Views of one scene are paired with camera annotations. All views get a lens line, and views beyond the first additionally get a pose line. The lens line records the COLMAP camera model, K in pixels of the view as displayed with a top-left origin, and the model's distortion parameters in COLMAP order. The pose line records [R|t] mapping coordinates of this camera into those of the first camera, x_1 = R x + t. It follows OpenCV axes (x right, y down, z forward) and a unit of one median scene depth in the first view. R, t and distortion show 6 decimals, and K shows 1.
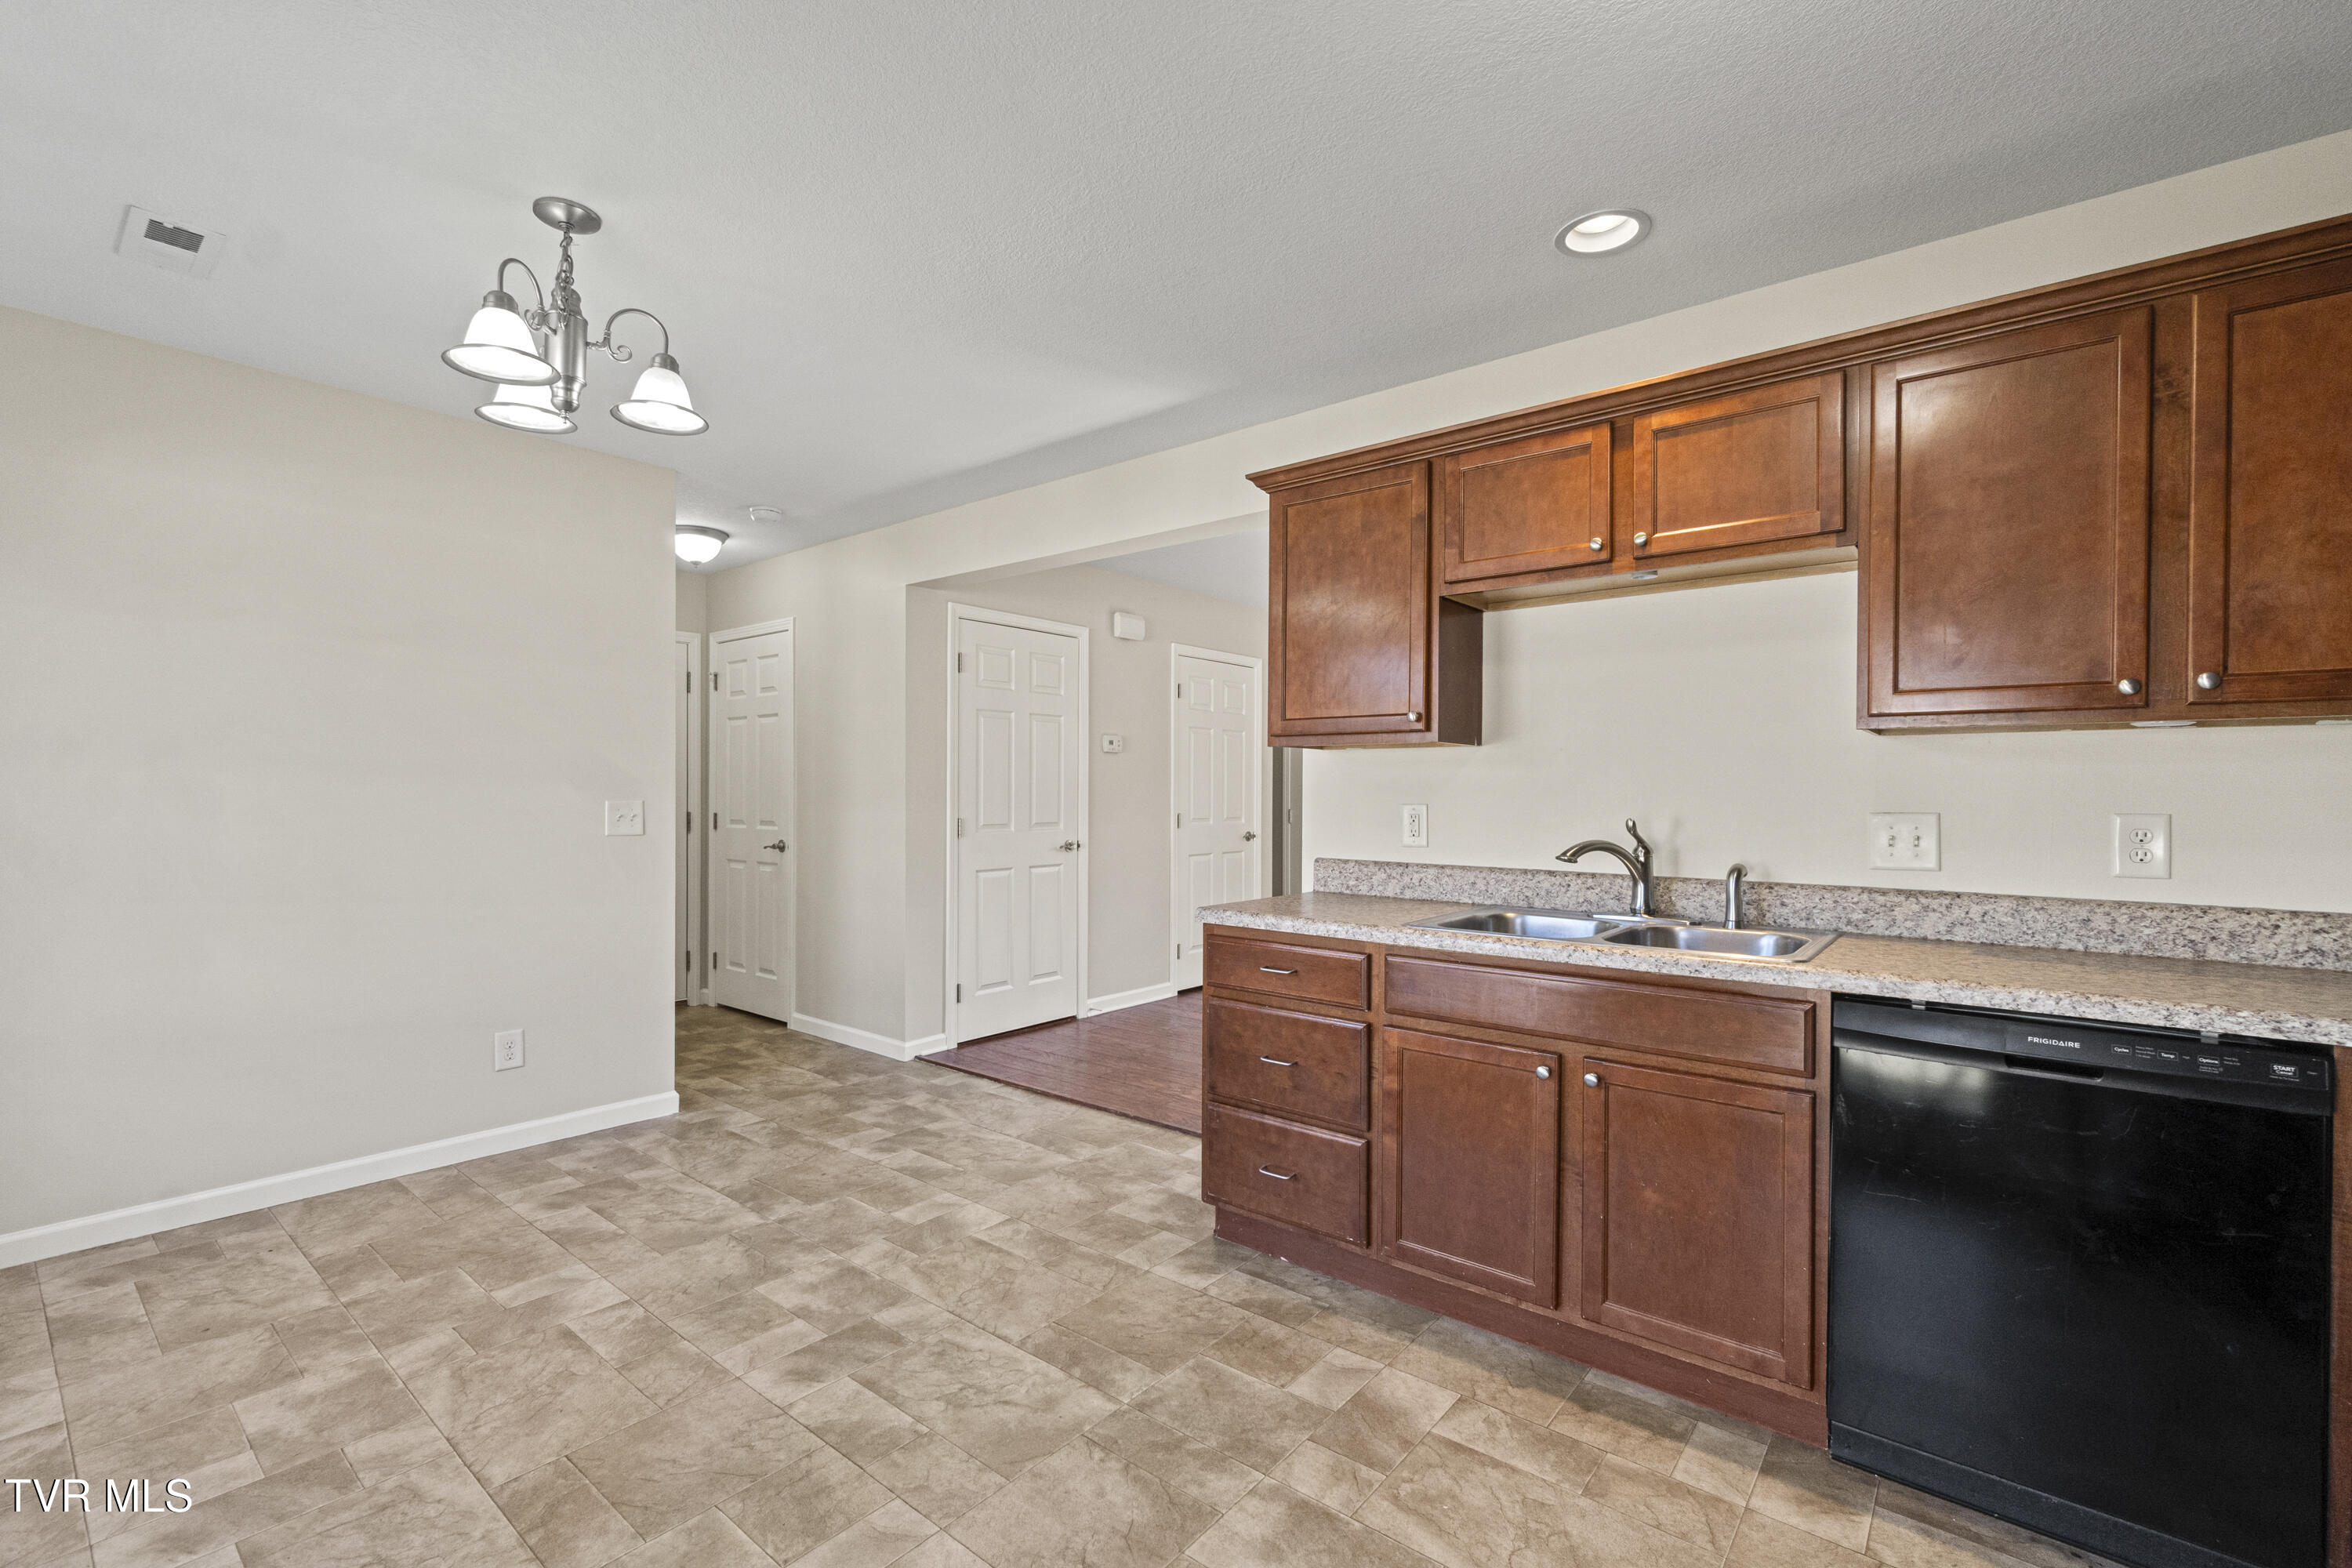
lens RADIAL K [[1026.8, 0, 1173.7], [0, 1026.8, 795.6], [0, 0, 1]] dist [-0.000854, 0.000920]
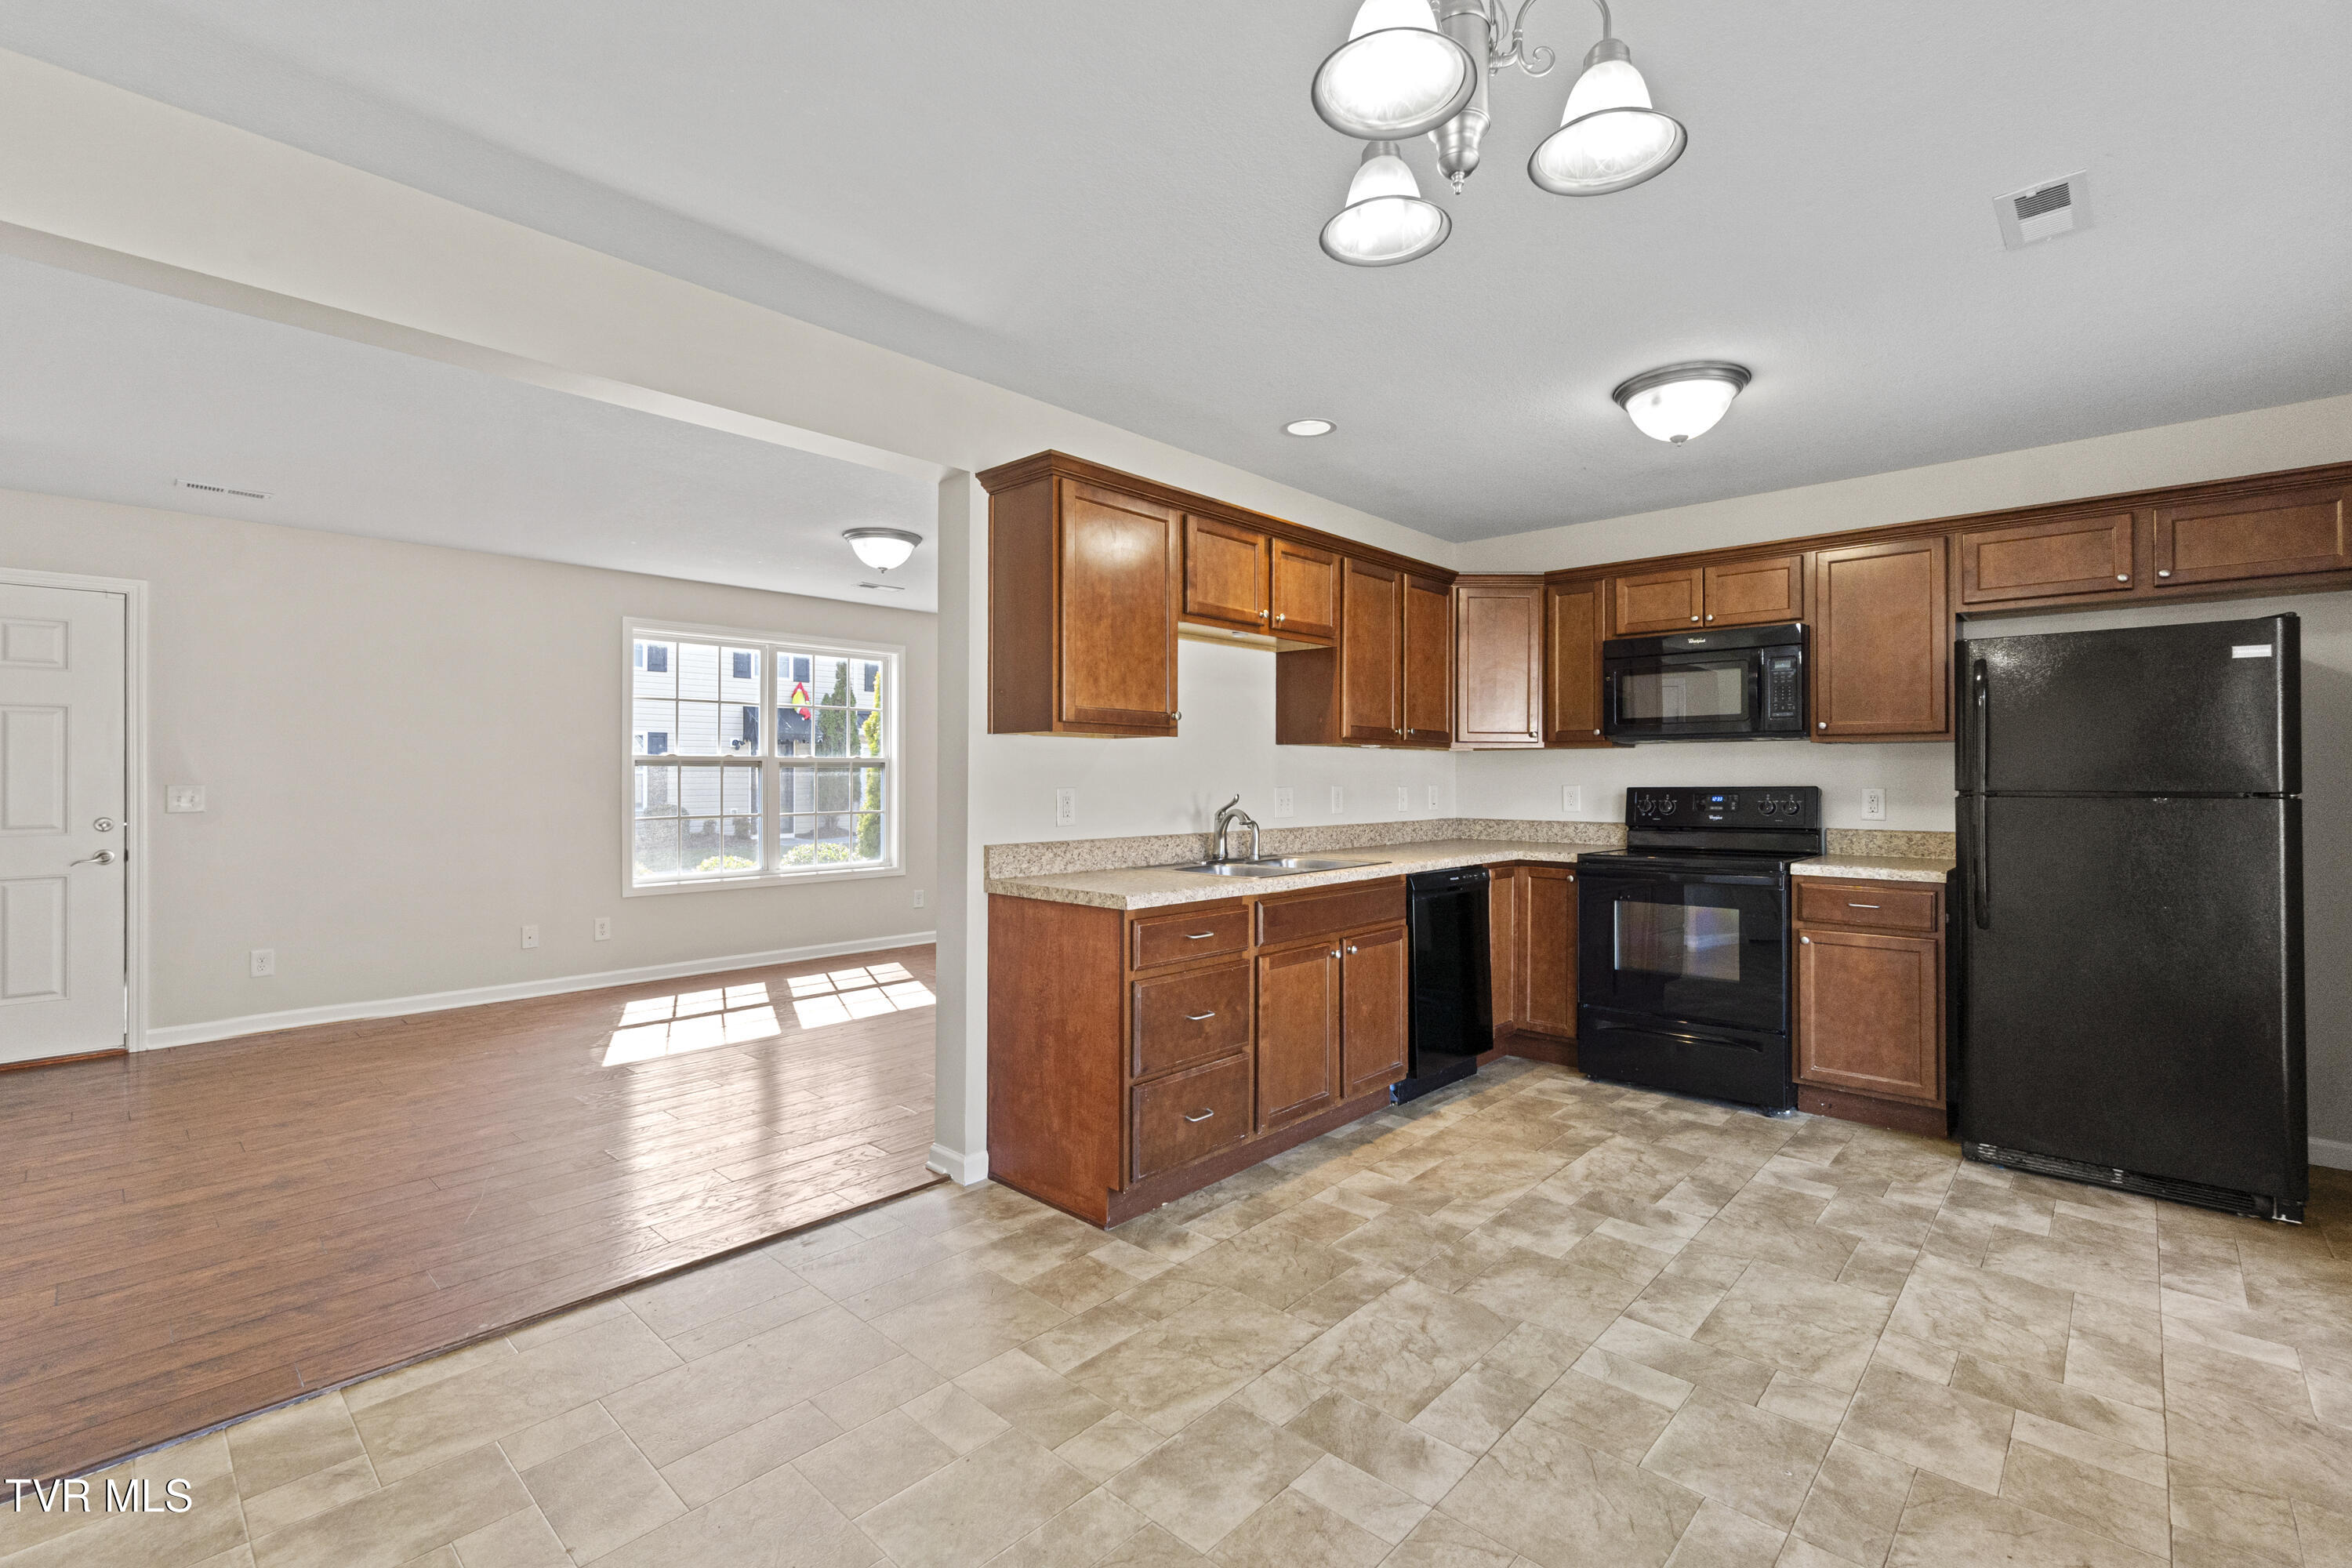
lens RADIAL K [[1026.8, 0, 1184.6], [0, 1026.8, 769.9], [0, 0, 1]] dist [-0.000854, 0.000920]
pose [[0.051851, 0.006804, 0.998632, -1.326105], [0.003867, 0.999968, -0.007014, -0.007132], [-0.998647, 0.004226, 0.051823, 1.193928]]
